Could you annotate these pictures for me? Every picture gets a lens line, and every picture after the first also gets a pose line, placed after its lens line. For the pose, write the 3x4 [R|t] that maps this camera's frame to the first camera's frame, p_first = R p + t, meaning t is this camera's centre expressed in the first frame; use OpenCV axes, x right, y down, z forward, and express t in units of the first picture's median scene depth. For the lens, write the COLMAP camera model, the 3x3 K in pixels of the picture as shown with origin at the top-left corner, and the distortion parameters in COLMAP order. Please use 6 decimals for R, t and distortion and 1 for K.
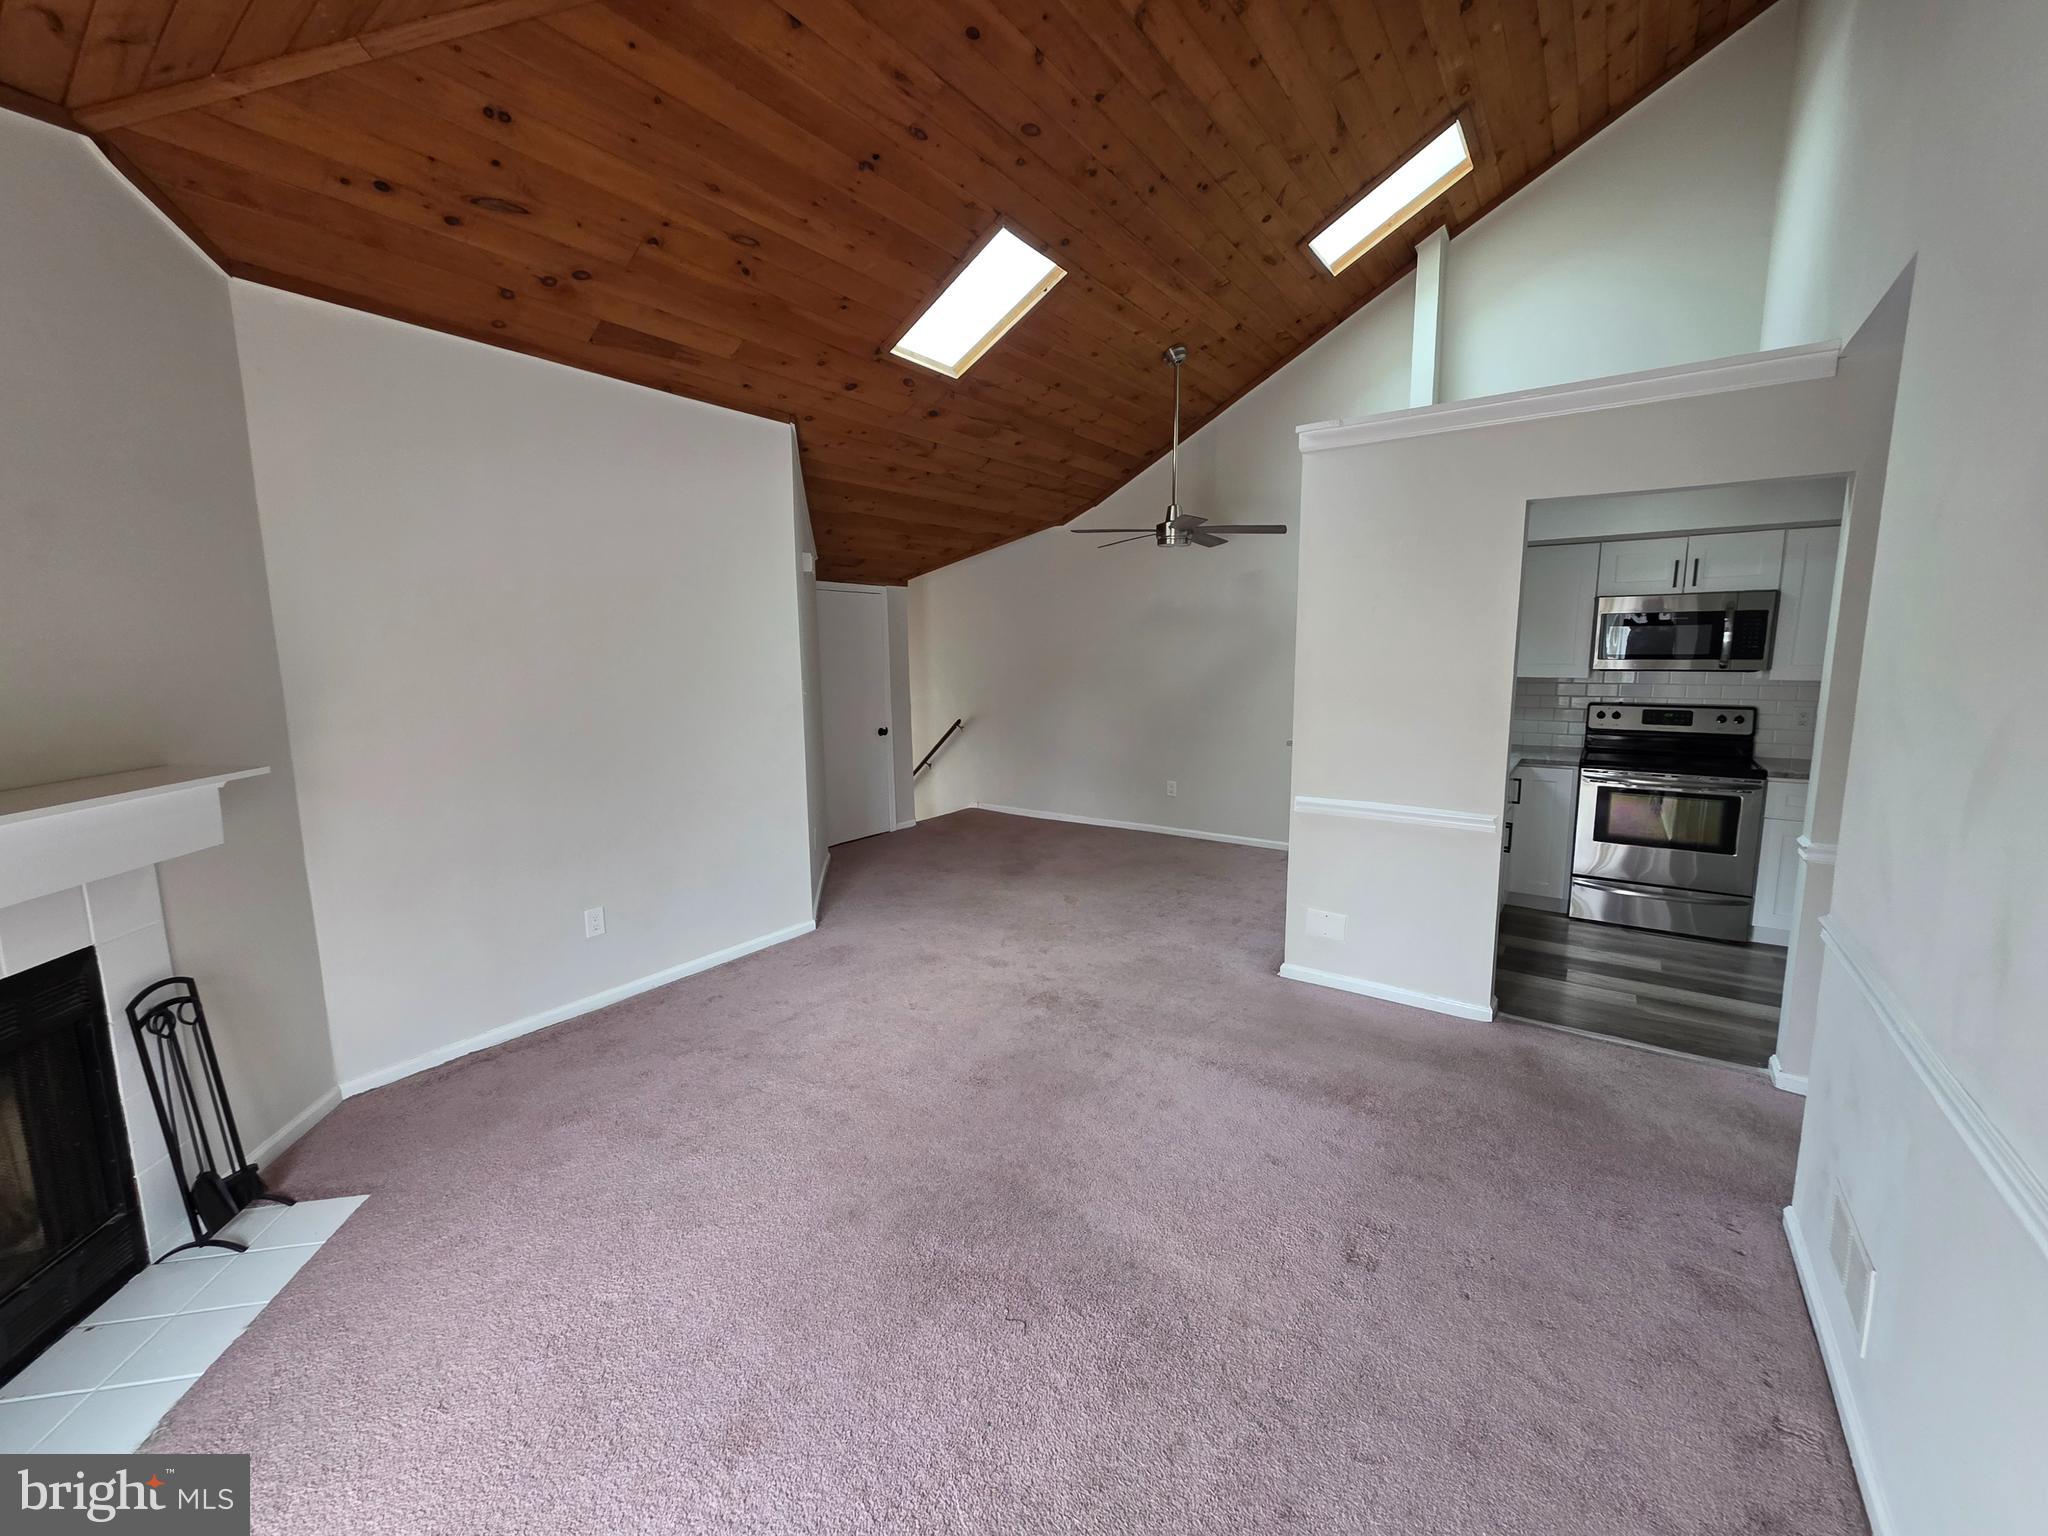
lens RADIAL K [[814.9, 0, 1022.9], [0, 814.9, 760.8], [0, 0, 1]] dist [0.002322, -0.000072]
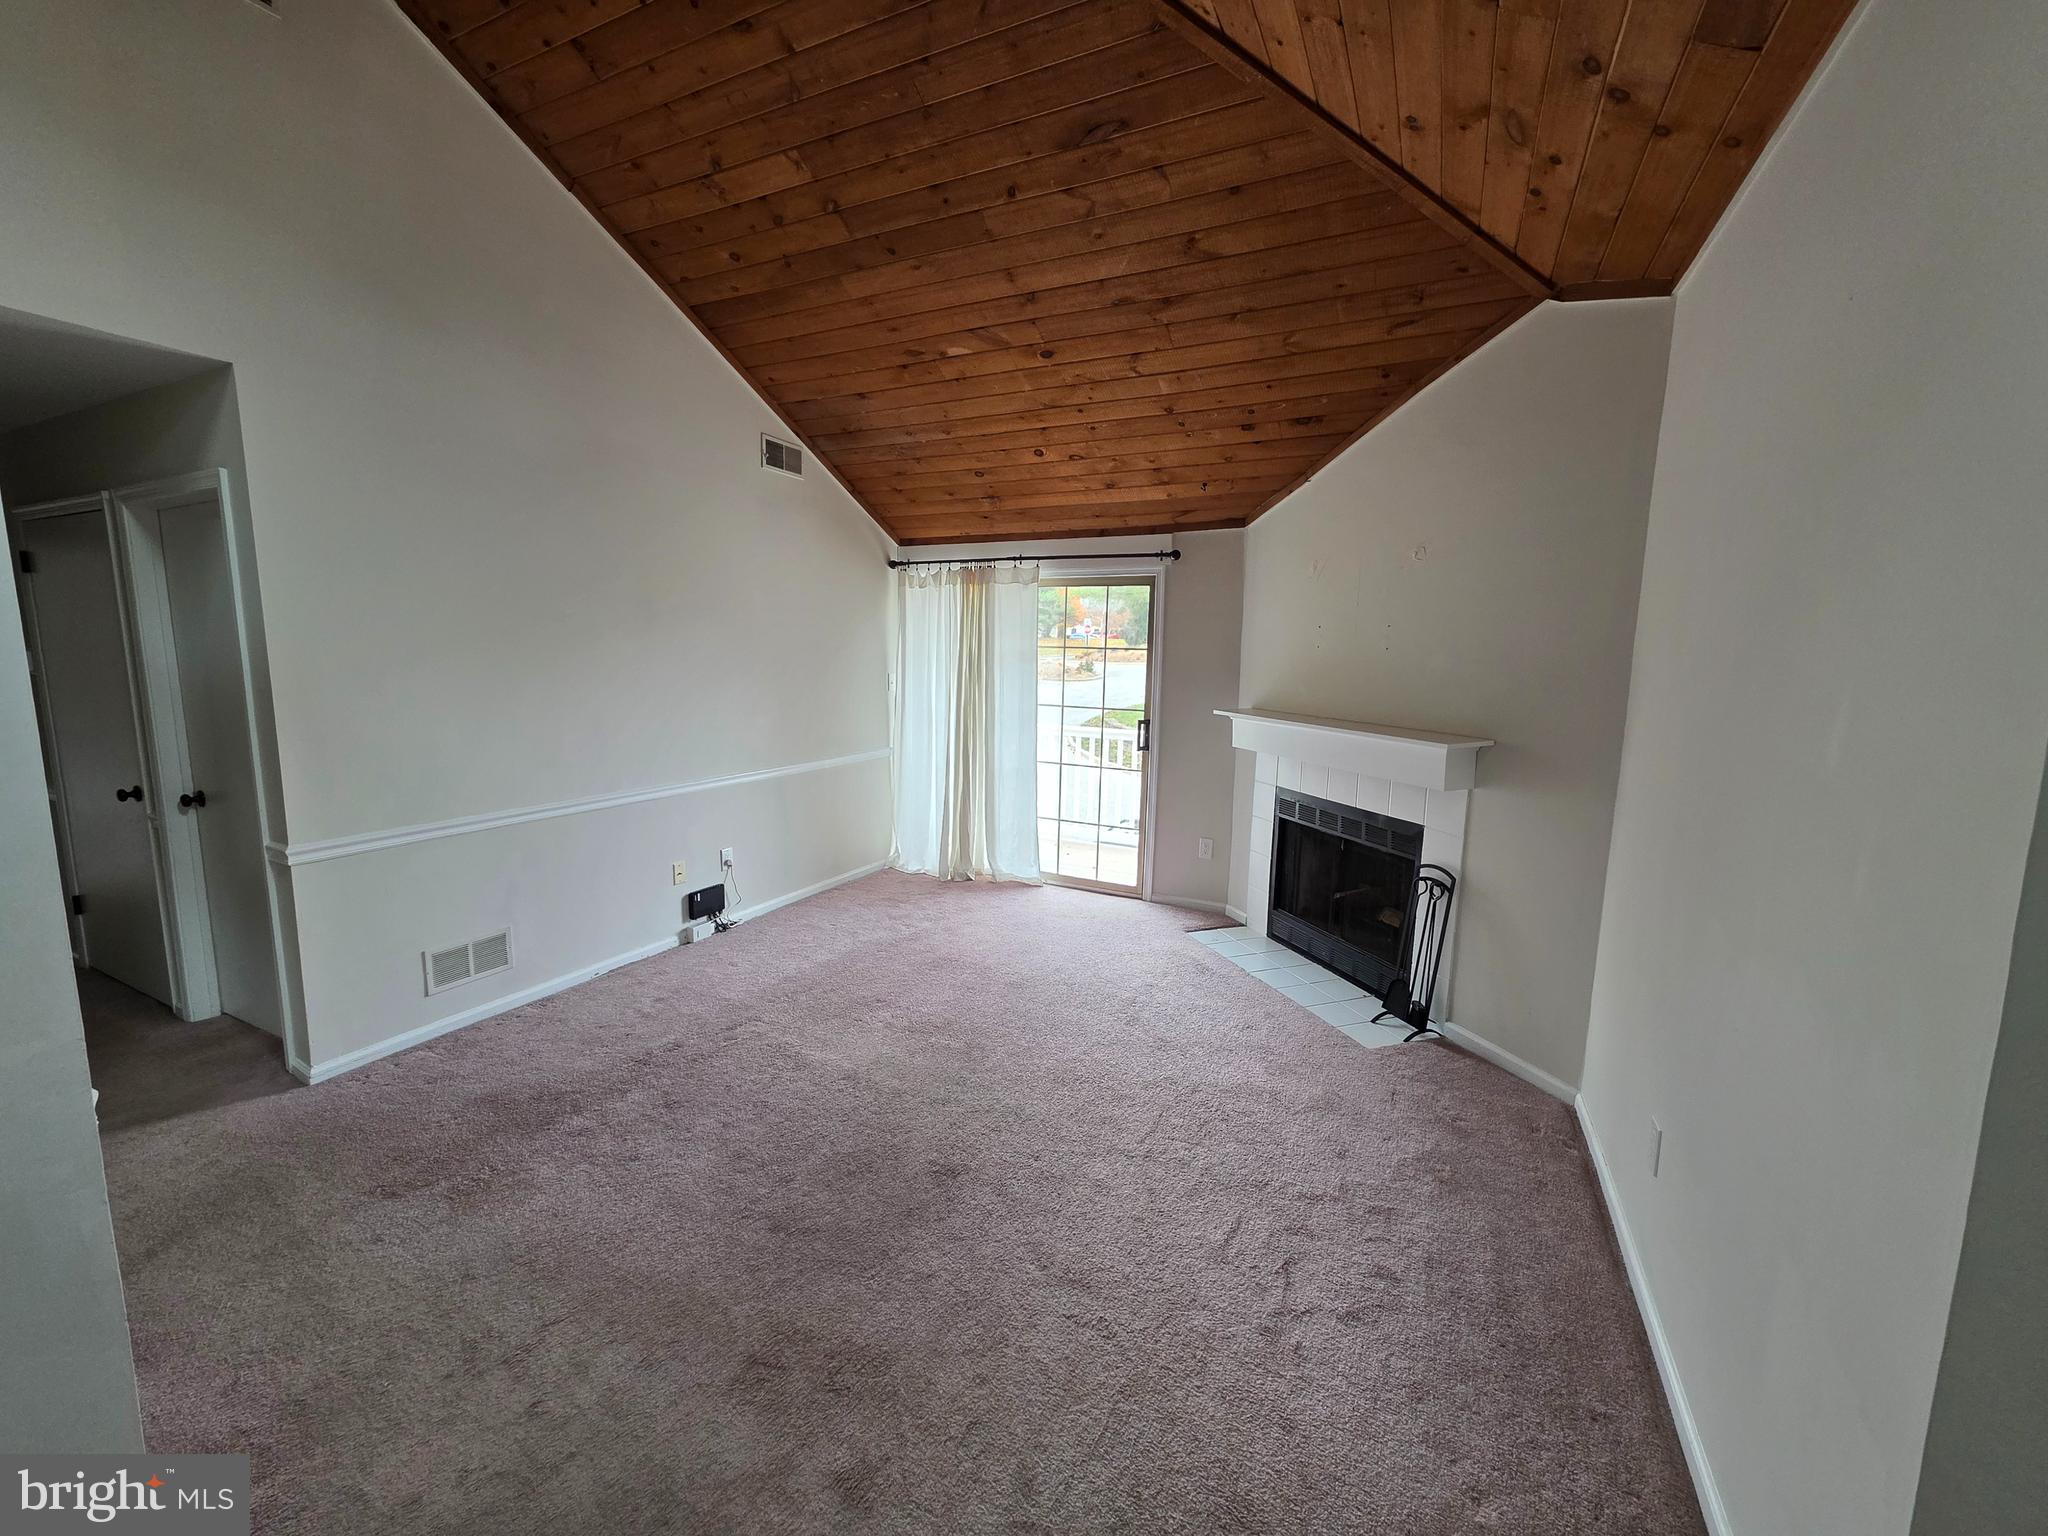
lens RADIAL K [[813.4, 0, 1022.3], [0, 813.4, 763.2], [0, 0, 1]] dist [0.003700, -0.000456]
pose [[-0.987656, 0.014748, -0.155944, -0.001754], [-0.028618, 0.961812, 0.272212, -0.172307], [0.154004, 0.273315, -0.949517, 1.198535]]
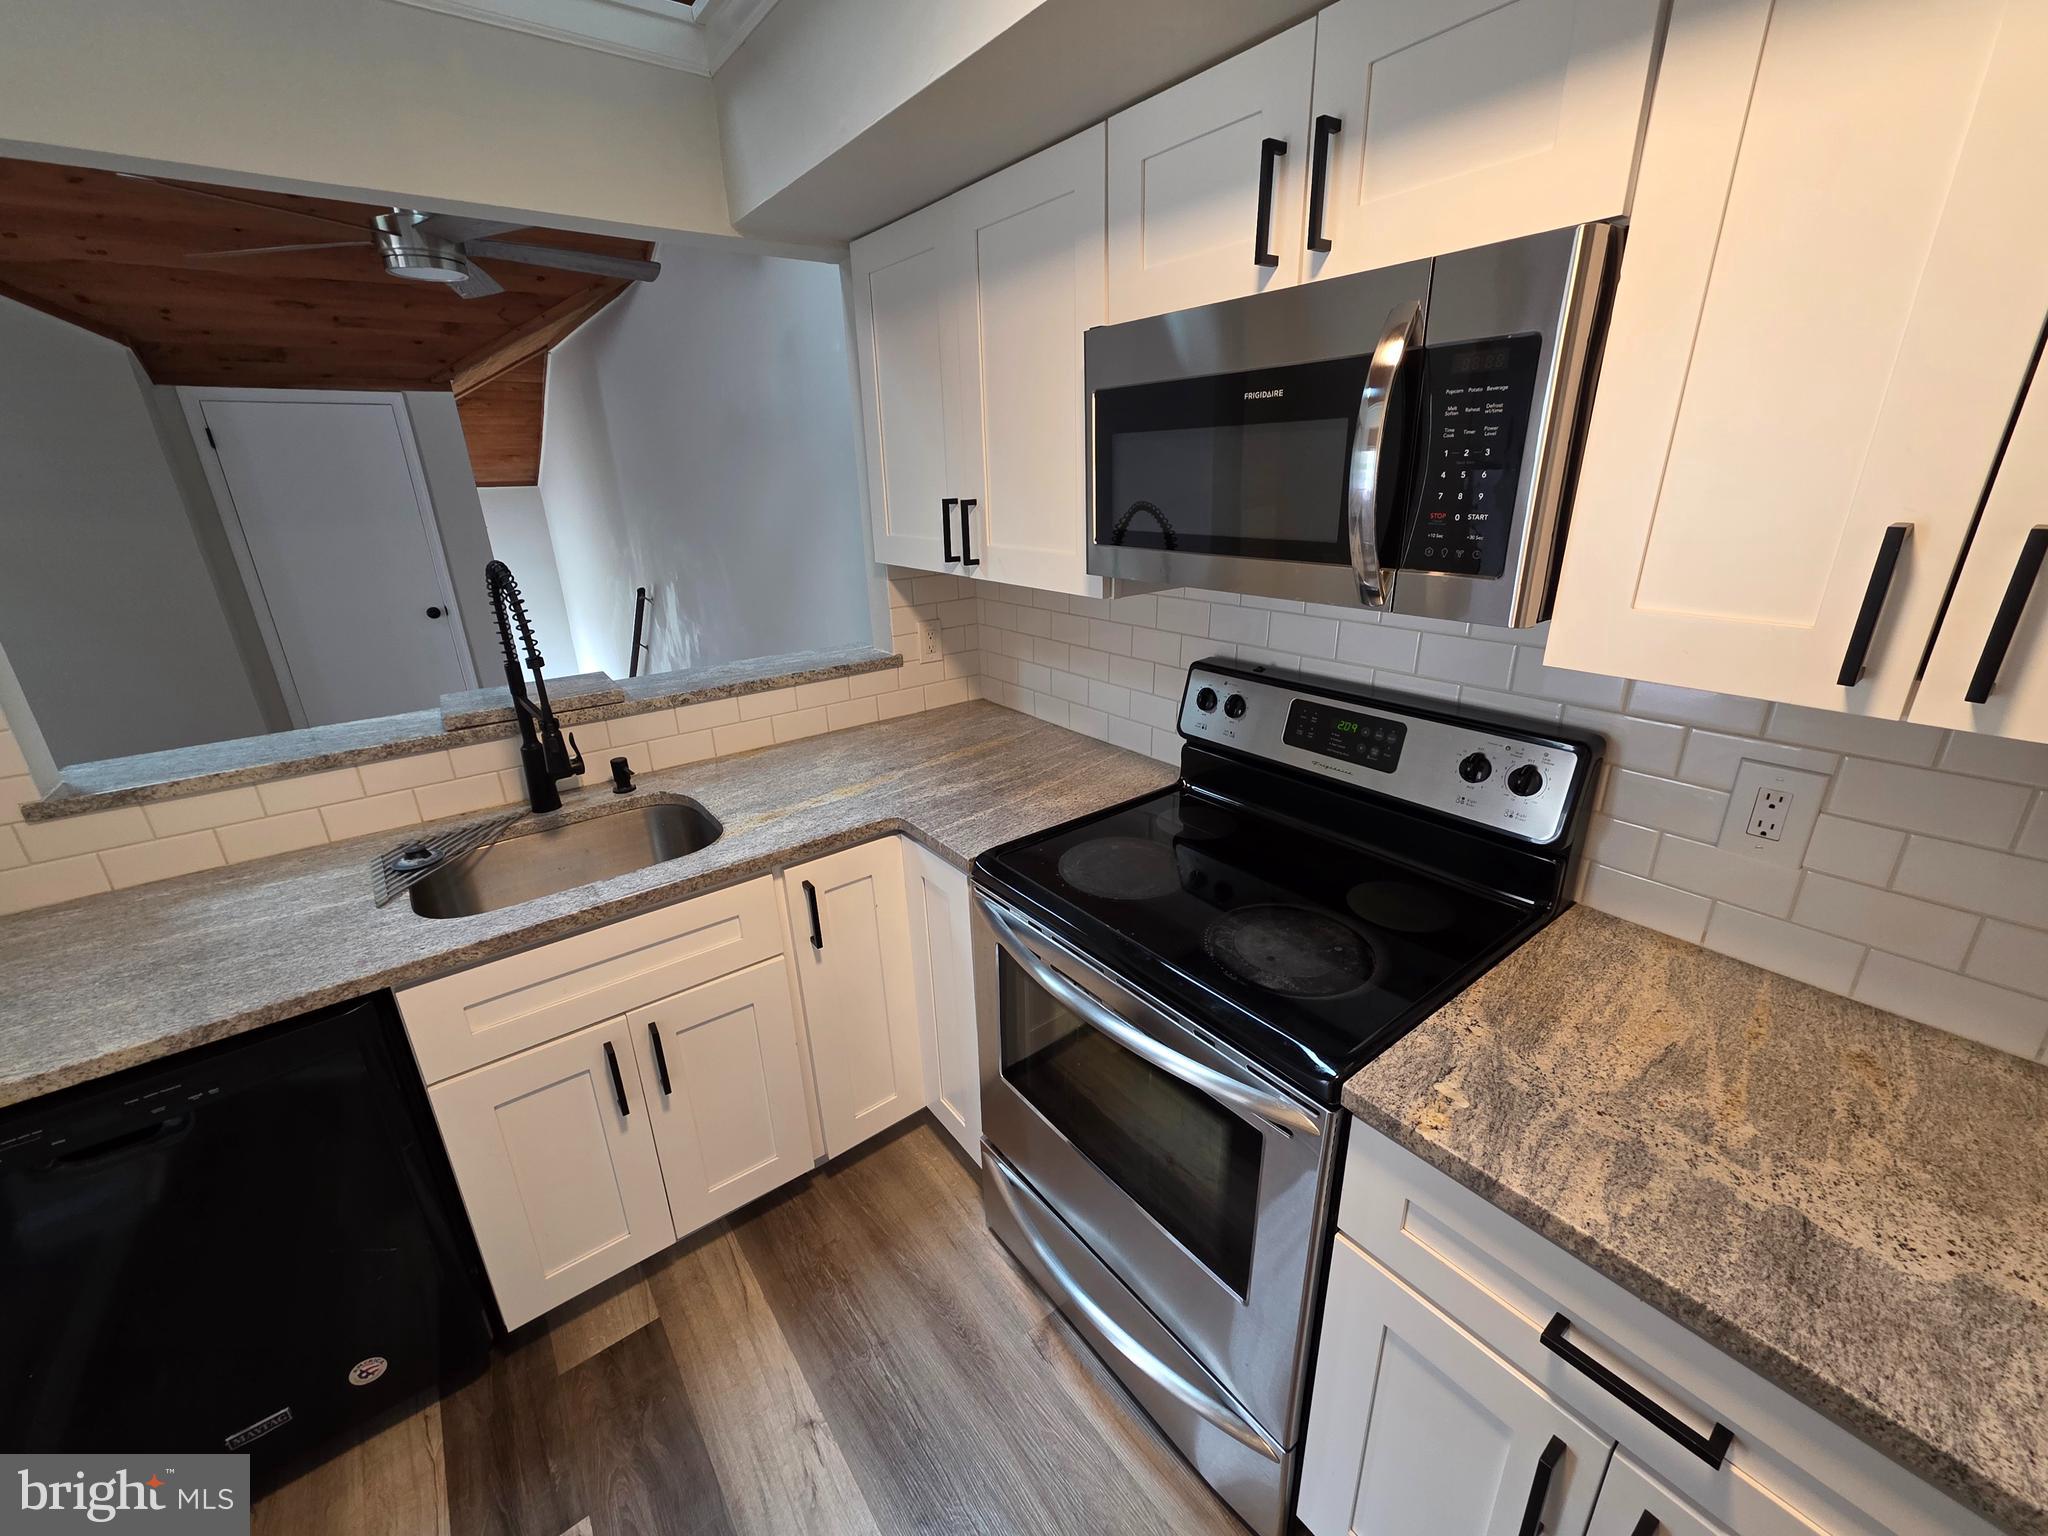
lens RADIAL K [[814.9, 0, 1022.9], [0, 814.9, 760.8], [0, 0, 1]] dist [0.002322, -0.000072]
pose [[0.956164, 0.085488, -0.280075, 0.846595], [-0.024435, 0.976395, 0.214607, -0.120089], [0.291810, -0.198356, 0.935682, 0.741607]]
